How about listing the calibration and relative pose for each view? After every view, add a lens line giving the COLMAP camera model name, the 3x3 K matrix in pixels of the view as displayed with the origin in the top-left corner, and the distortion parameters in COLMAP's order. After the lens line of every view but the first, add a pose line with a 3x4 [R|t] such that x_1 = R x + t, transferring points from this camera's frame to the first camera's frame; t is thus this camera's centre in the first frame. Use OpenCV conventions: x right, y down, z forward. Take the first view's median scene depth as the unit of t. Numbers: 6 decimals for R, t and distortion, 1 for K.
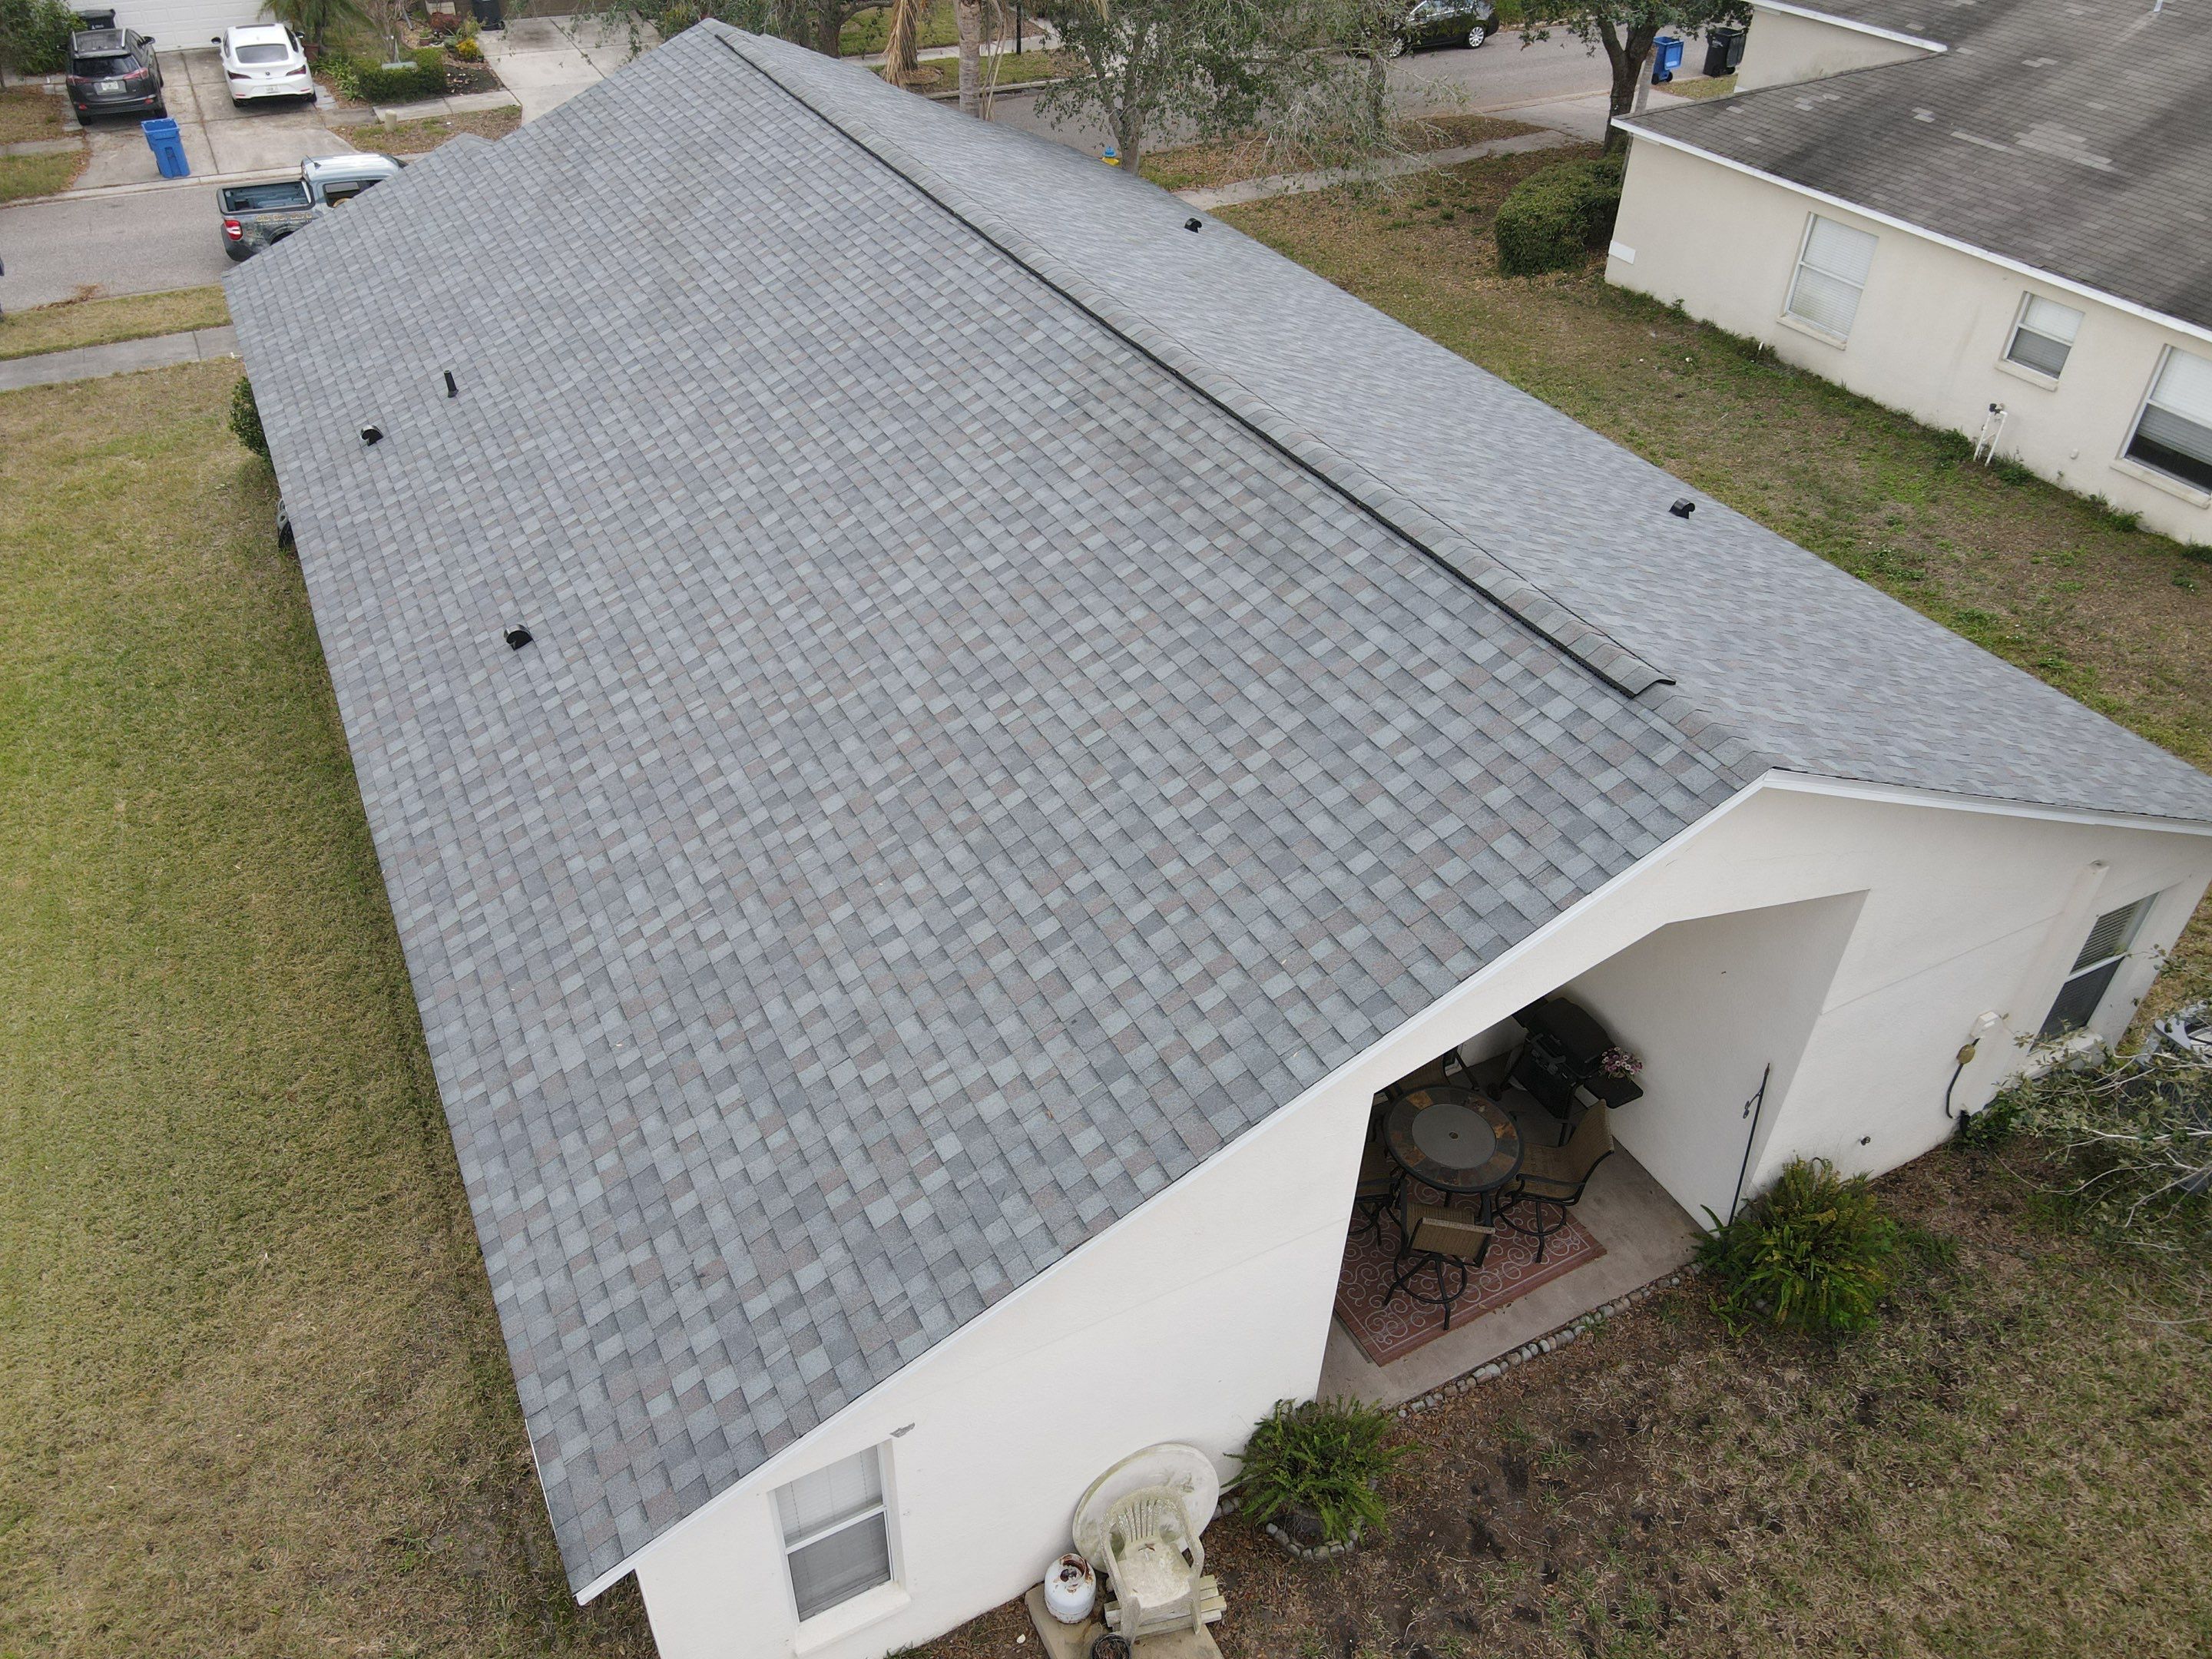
lens RADIAL K [[1610.0, 0, 1087.2], [0, 1610.0, 824.1], [0, 0, 1]] dist [-0.001723, 0.026110]
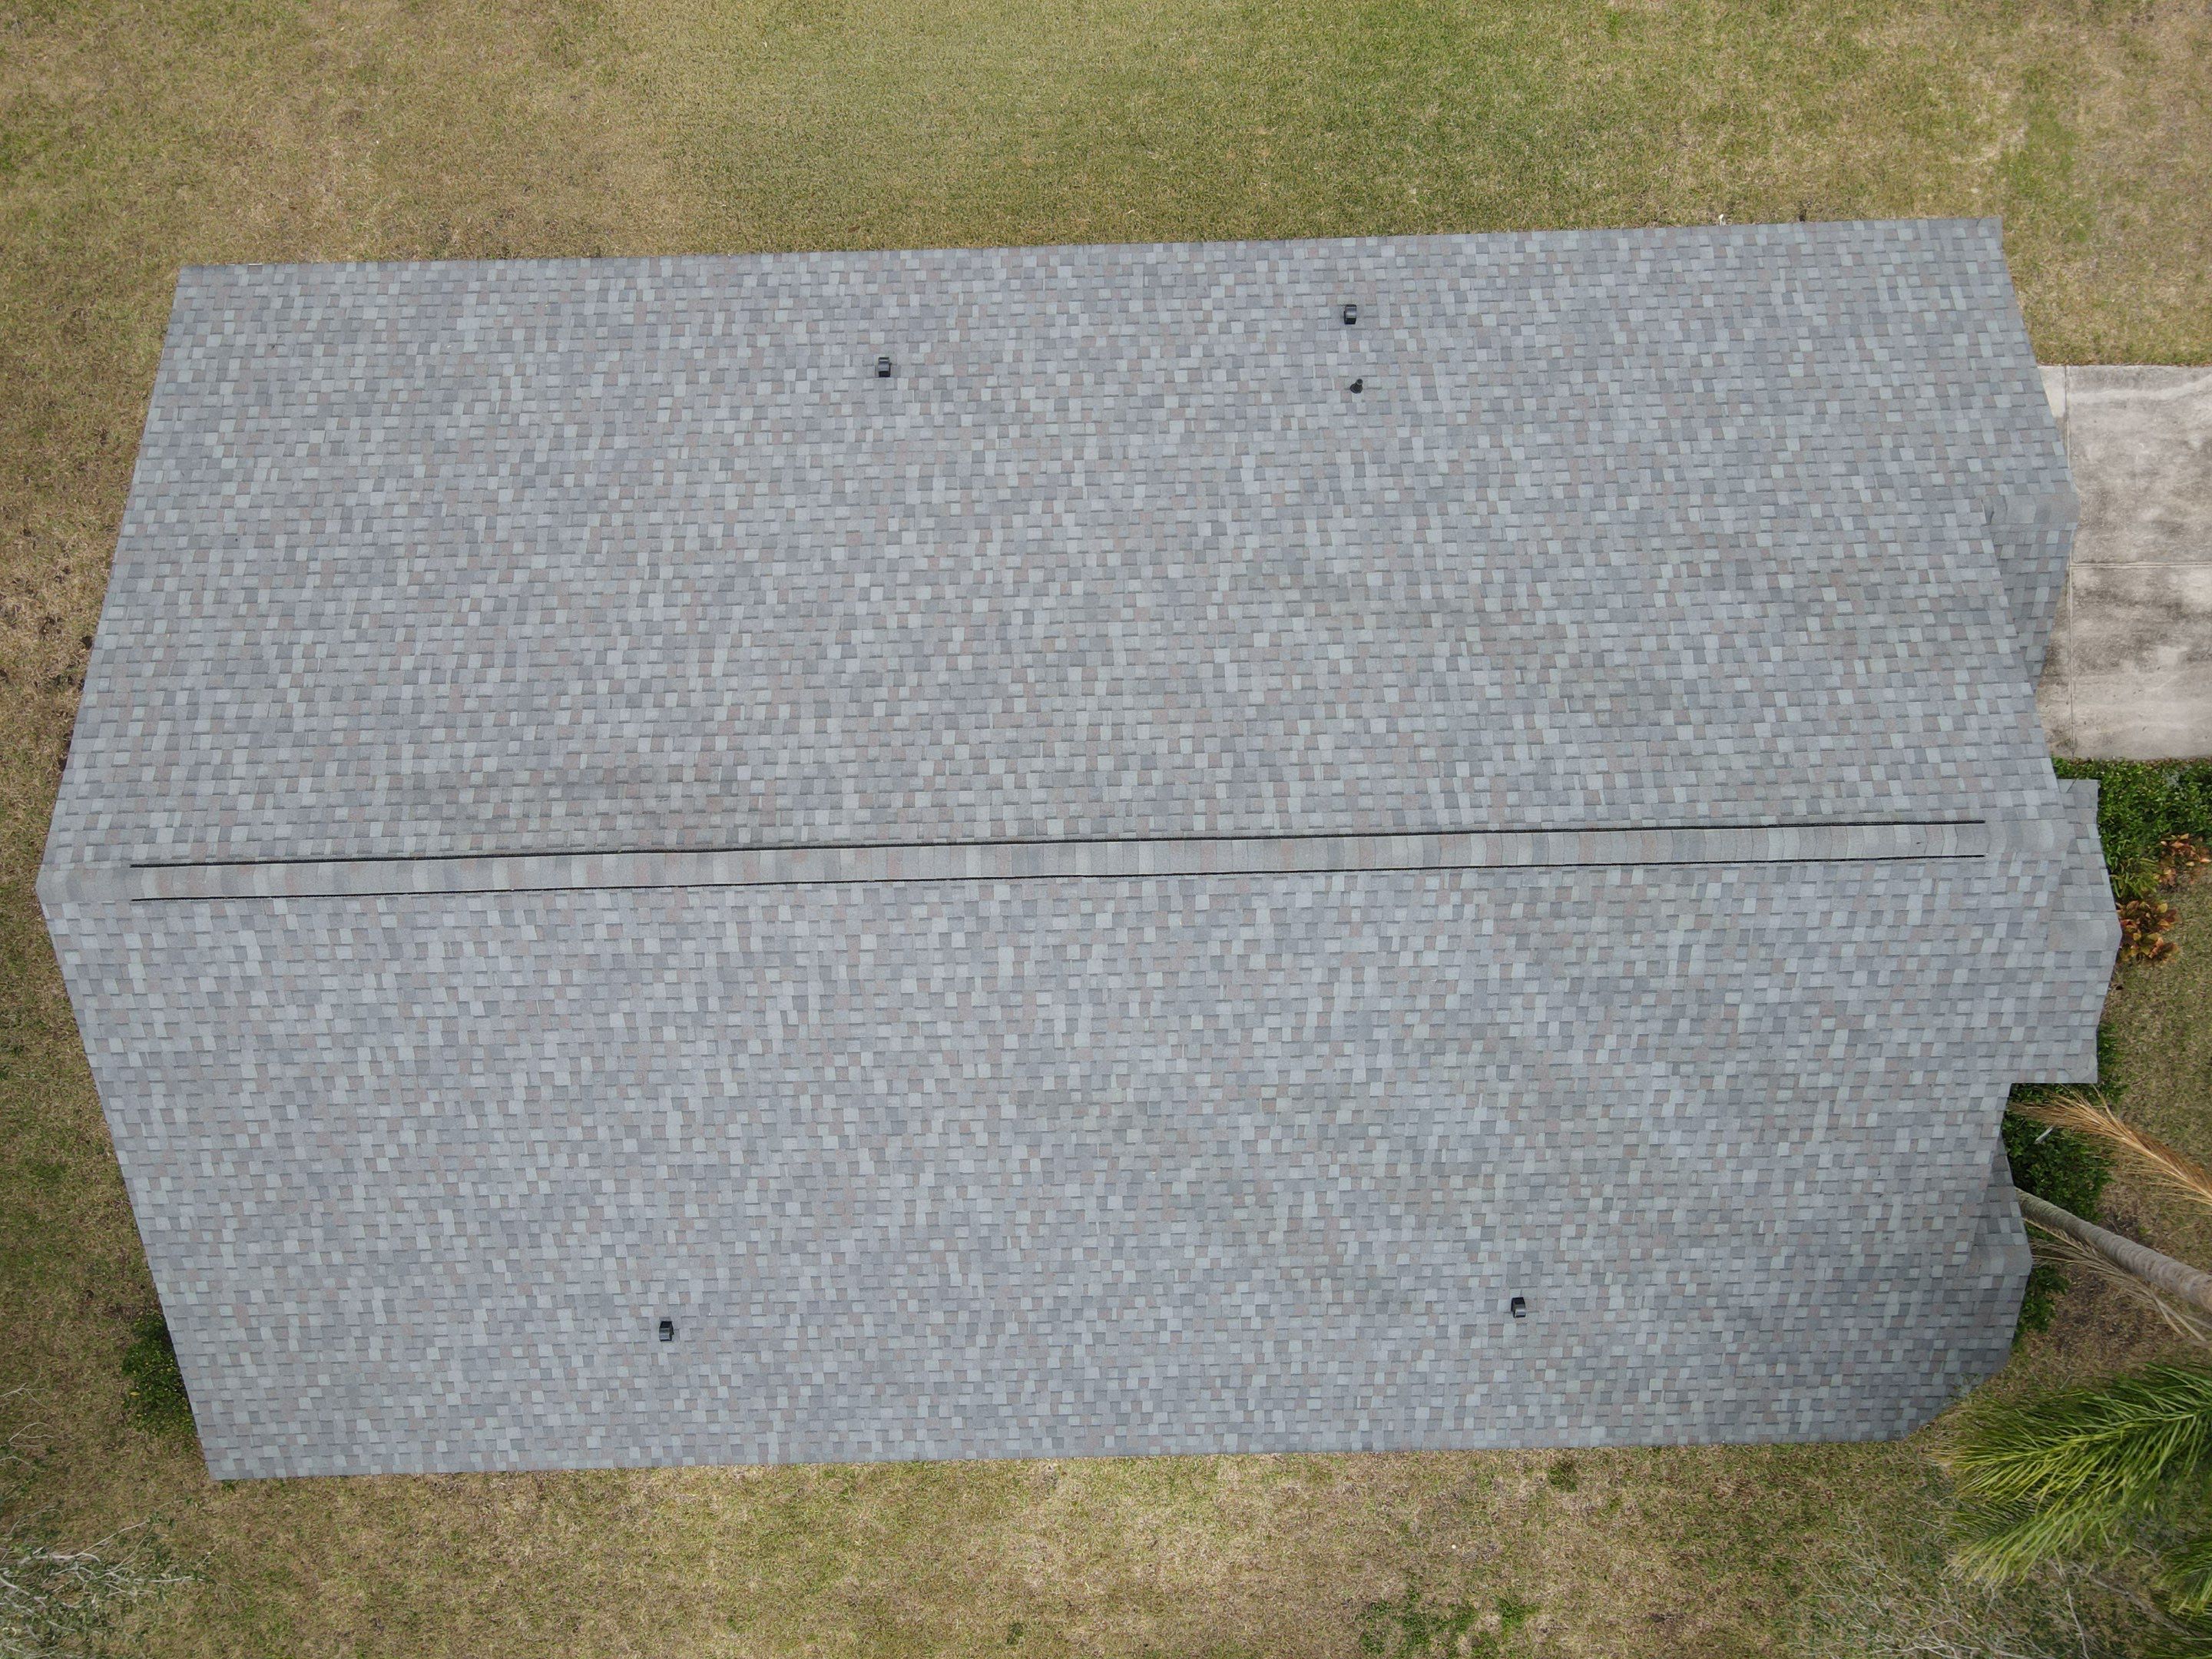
lens RADIAL K [[1610.0, 0, 1069.3], [0, 1610.0, 820.9], [0, 0, 1]] dist [-0.001723, 0.026110]
pose [[-0.433671, 0.901049, -0.006341, -0.091644], [-0.555096, -0.261609, 0.789575, -1.490815], [0.709787, 0.345936, 0.613621, 0.493559]]
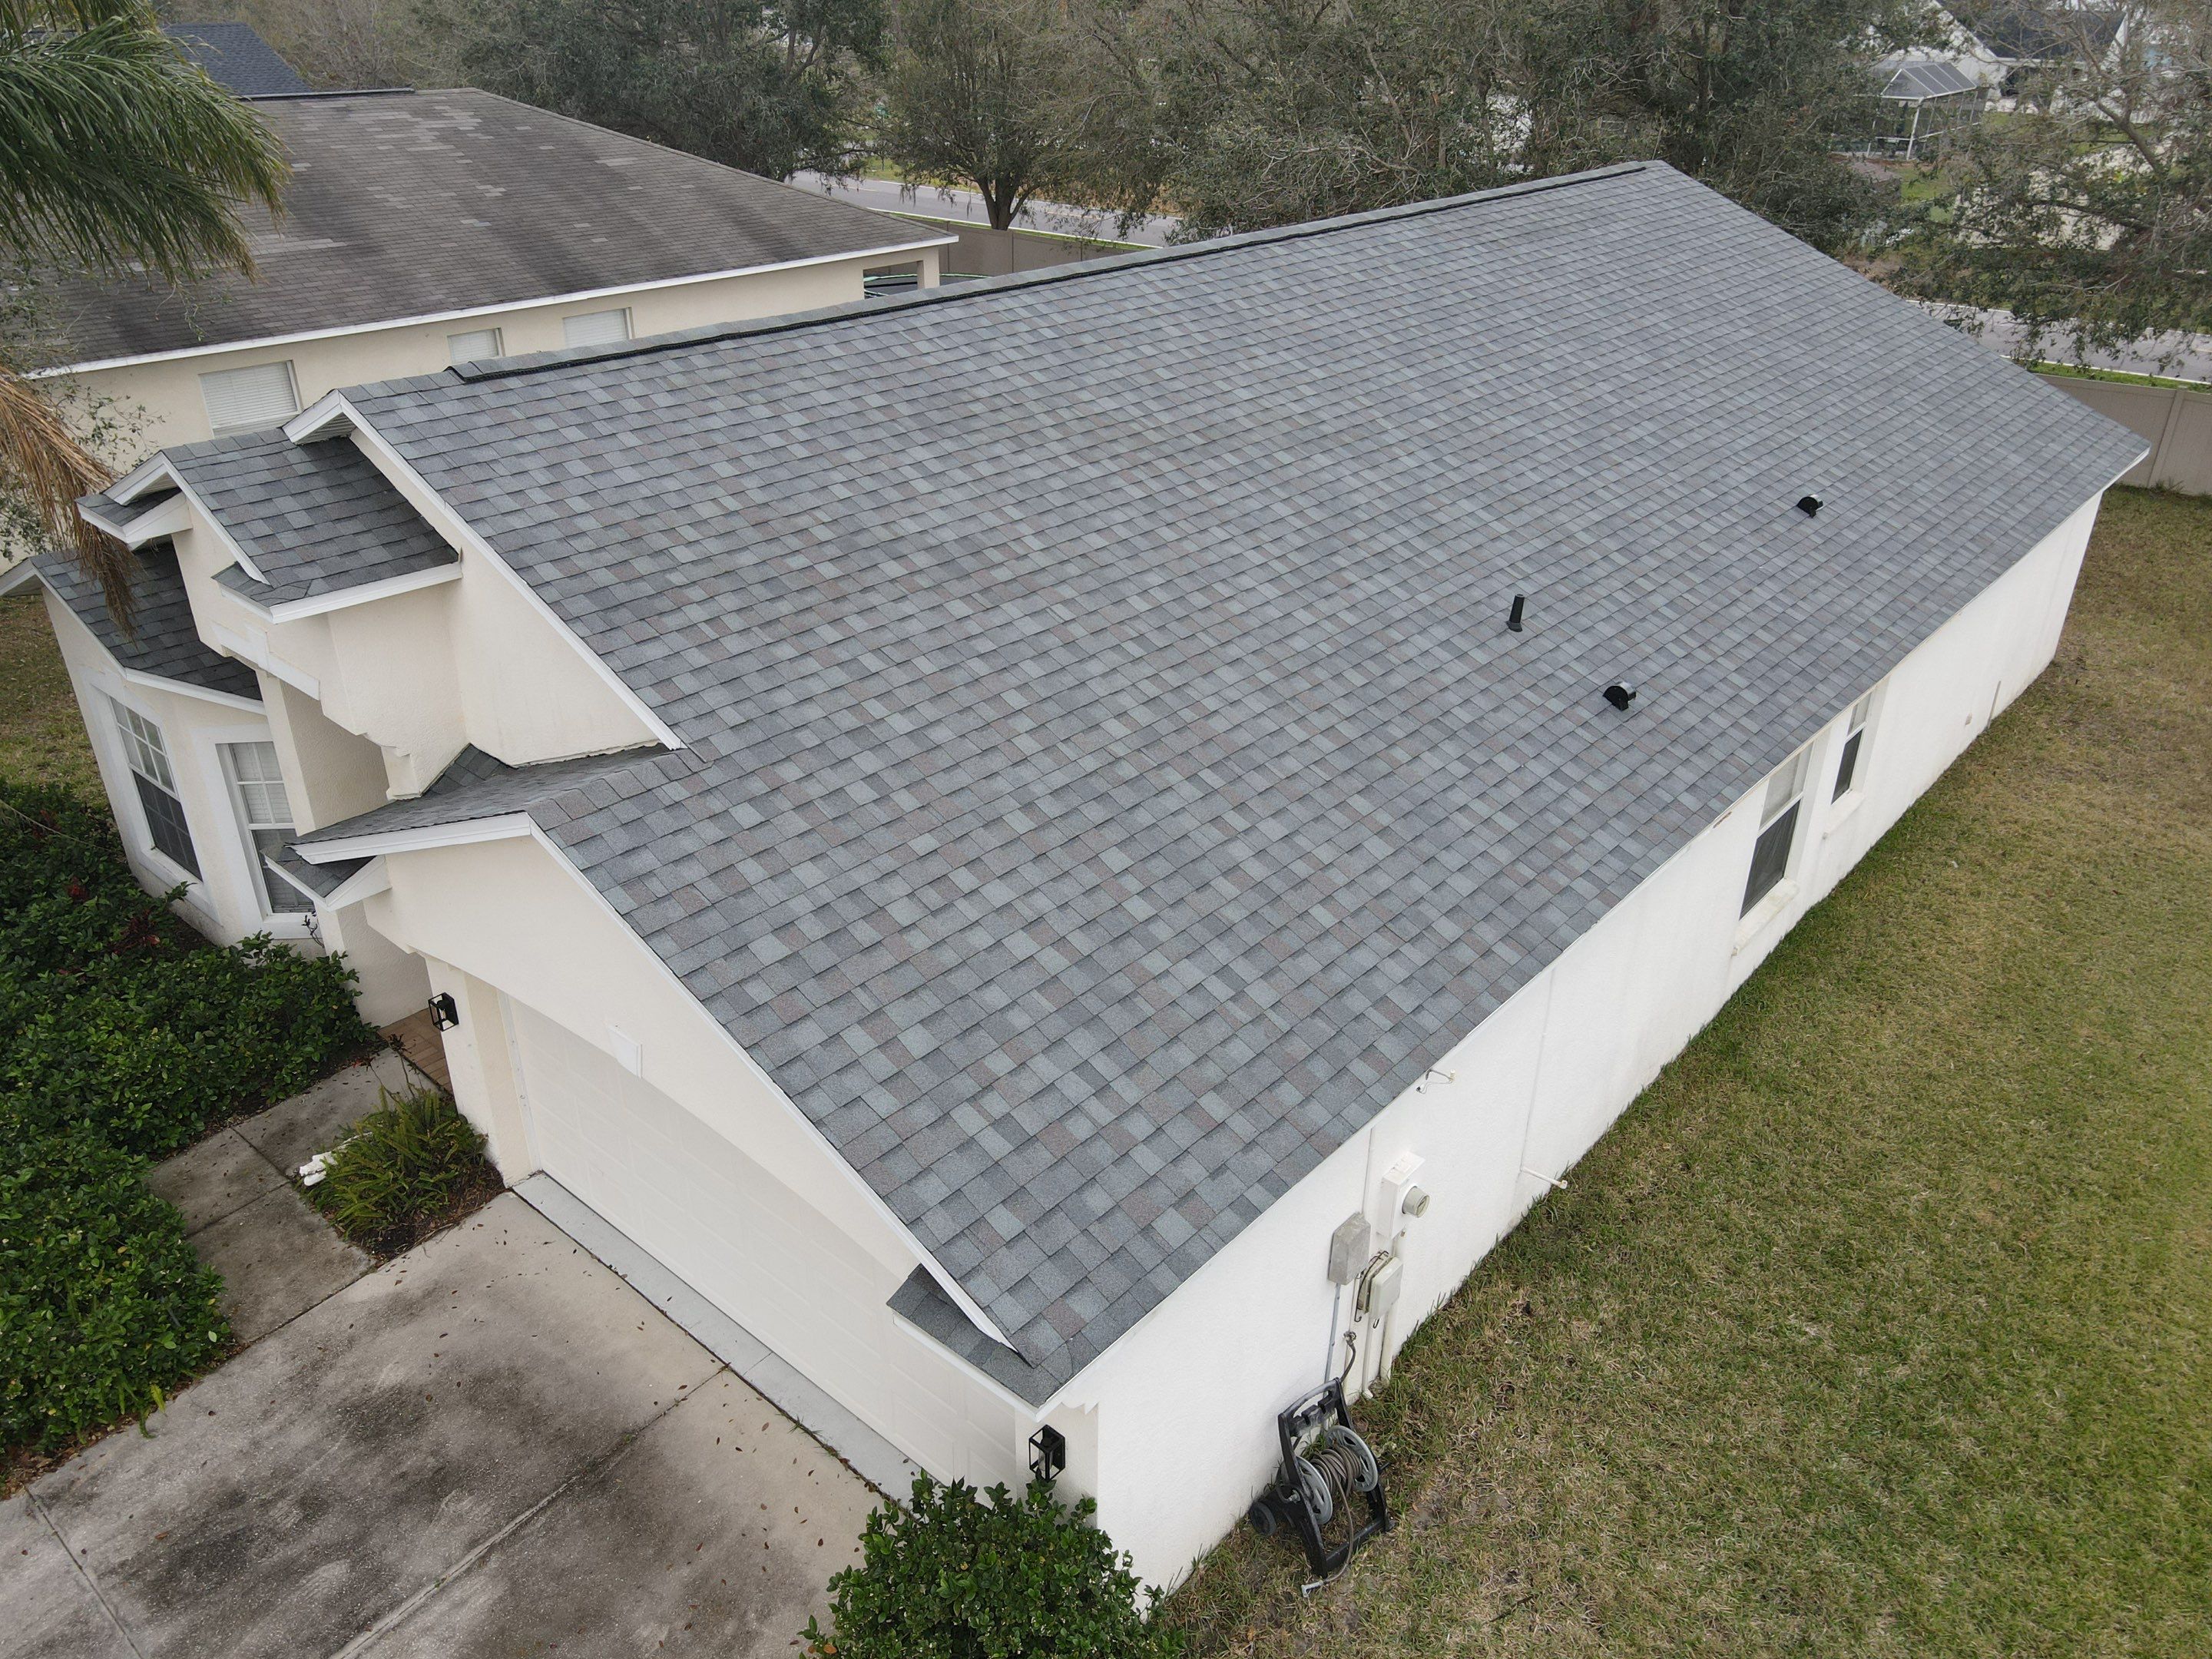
lens RADIAL K [[1611.5, 0, 1063.6], [0, 1611.5, 831.1], [0, 0, 1]] dist [-0.004943, 0.032557]
pose [[-0.359973, -0.453512, 0.815319, -1.349792], [0.568817, 0.586007, 0.577099, -1.057867], [-0.739504, 0.671508, 0.047019, 1.682962]]
